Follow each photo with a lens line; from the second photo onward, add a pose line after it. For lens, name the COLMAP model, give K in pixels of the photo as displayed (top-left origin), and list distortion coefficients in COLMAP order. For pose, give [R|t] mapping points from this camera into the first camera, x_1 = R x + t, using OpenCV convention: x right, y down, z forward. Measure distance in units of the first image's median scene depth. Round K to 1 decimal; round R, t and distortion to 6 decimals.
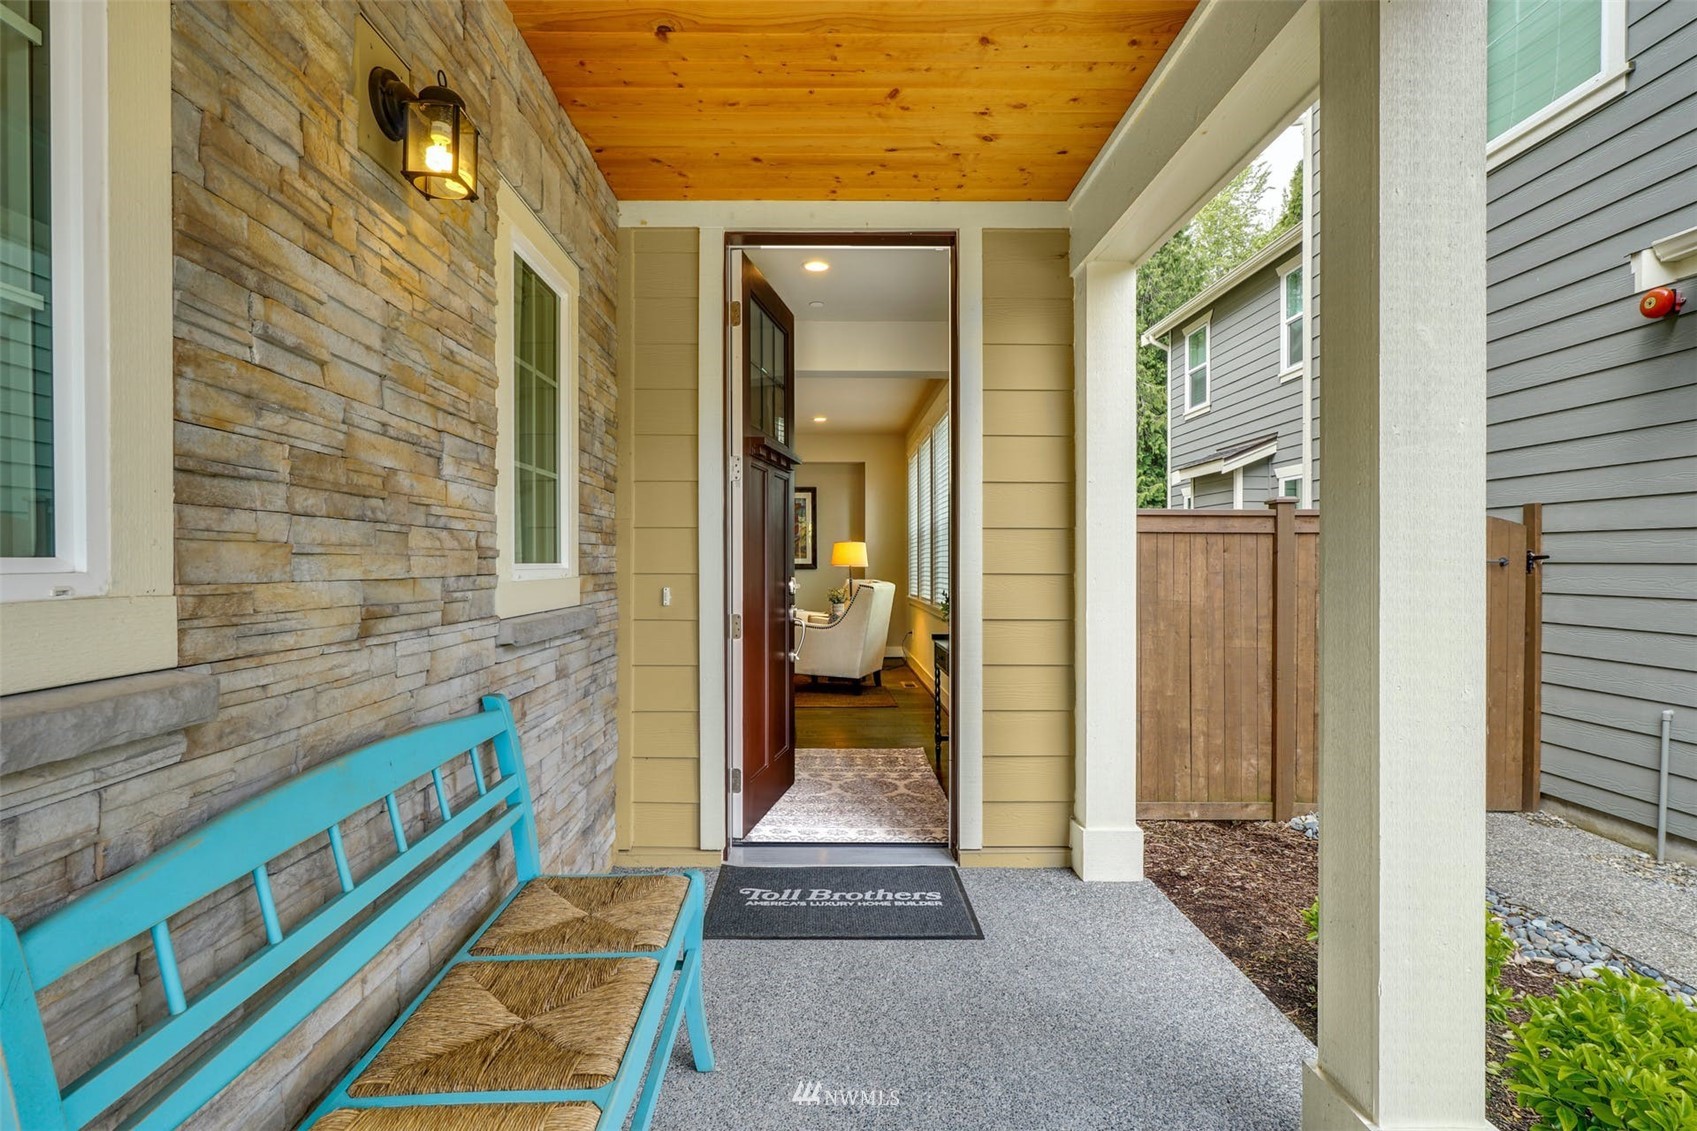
lens RADIAL K [[817.4, 0, 854.4], [0, 817.4, 569.2], [0, 0, 1]] dist [-0.001798, -0.000268]
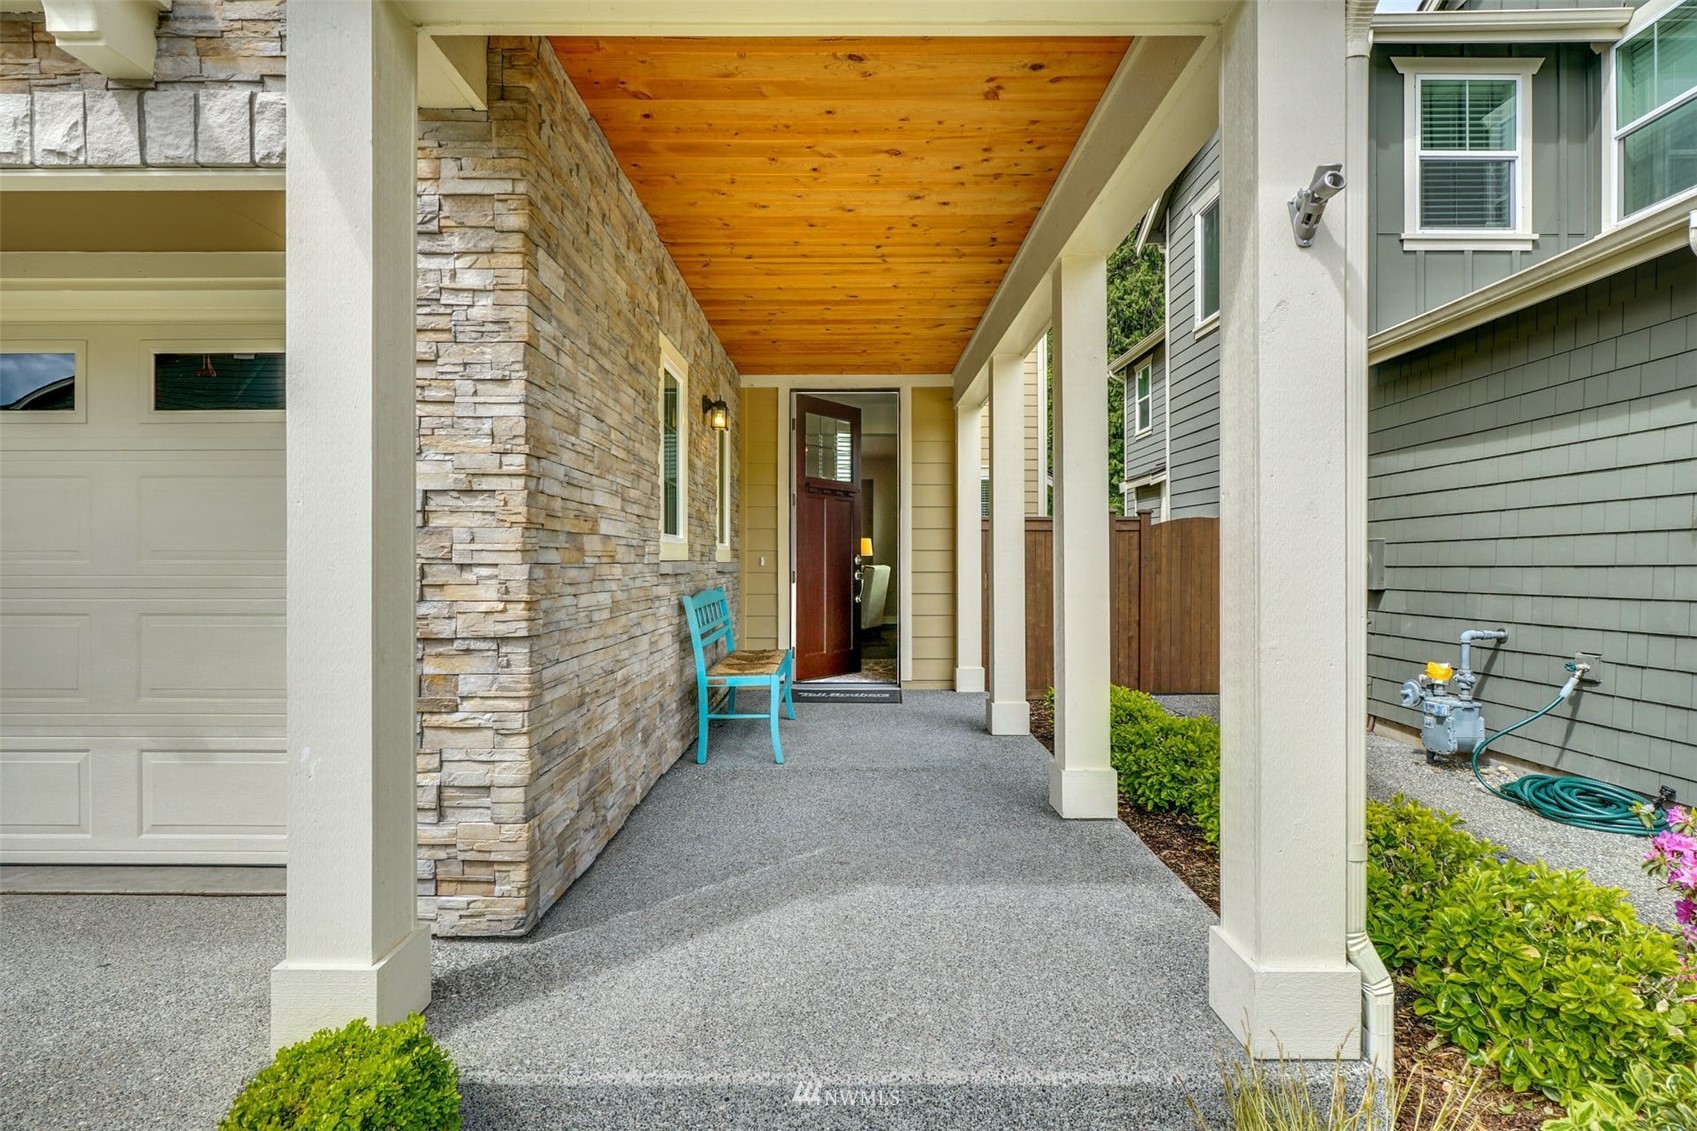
lens RADIAL K [[817.4, 0, 838.7], [0, 817.4, 564.5], [0, 0, 1]] dist [-0.001798, -0.000268]
pose [[0.998653, 0.000594, -0.051887, 0.077643], [-0.000782, 0.999993, -0.003608, 0.049865], [0.051885, 0.003643, 0.998646, -1.108430]]
